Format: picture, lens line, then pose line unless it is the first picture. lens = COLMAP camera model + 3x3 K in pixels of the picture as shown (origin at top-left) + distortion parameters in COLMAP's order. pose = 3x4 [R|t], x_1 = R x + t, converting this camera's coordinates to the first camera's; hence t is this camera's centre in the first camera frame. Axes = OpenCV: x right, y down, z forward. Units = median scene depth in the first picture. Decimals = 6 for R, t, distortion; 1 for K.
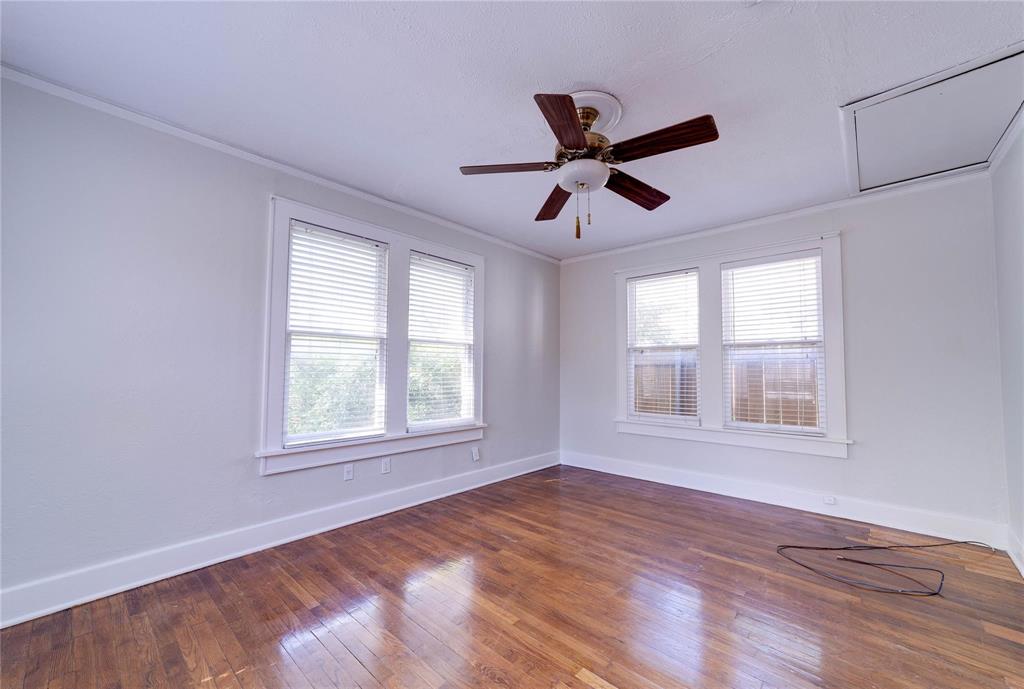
lens RADIAL K [[402.0, 0, 504.7], [0, 402.0, 349.8], [0, 0, 1]] dist [-0.014133, 0.009089]
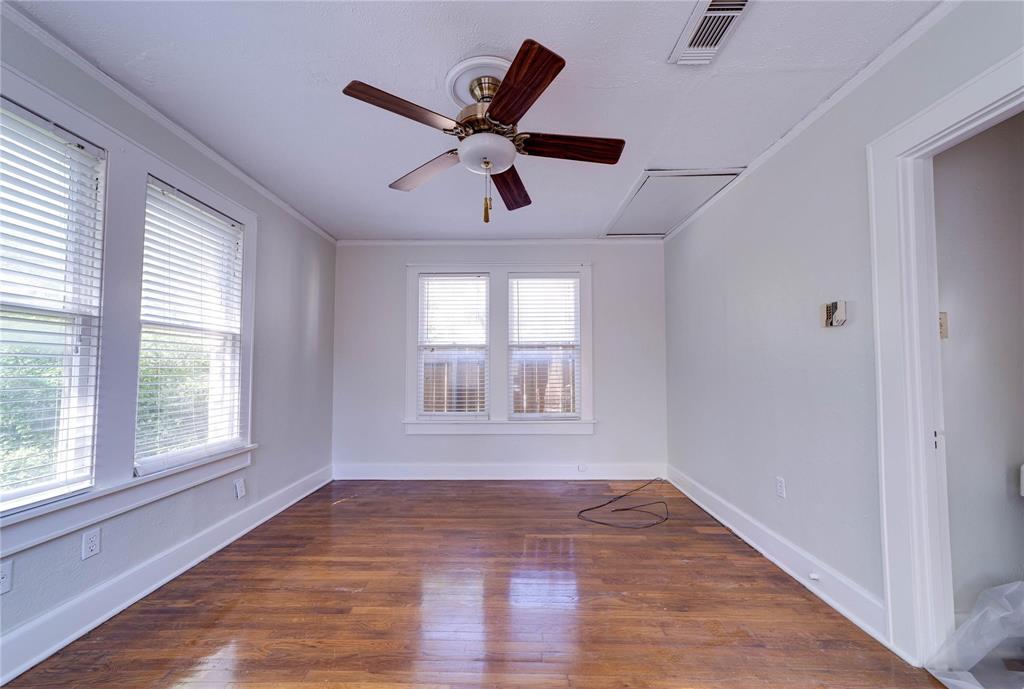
lens RADIAL K [[402.0, 0, 504.7], [0, 402.0, 349.8], [0, 0, 1]] dist [-0.014133, 0.009089]
pose [[0.744061, 0.022857, 0.667721, -0.239282], [-0.026782, 0.999632, -0.004376, 0.005408], [-0.667575, -0.014627, 0.744399, 0.195093]]
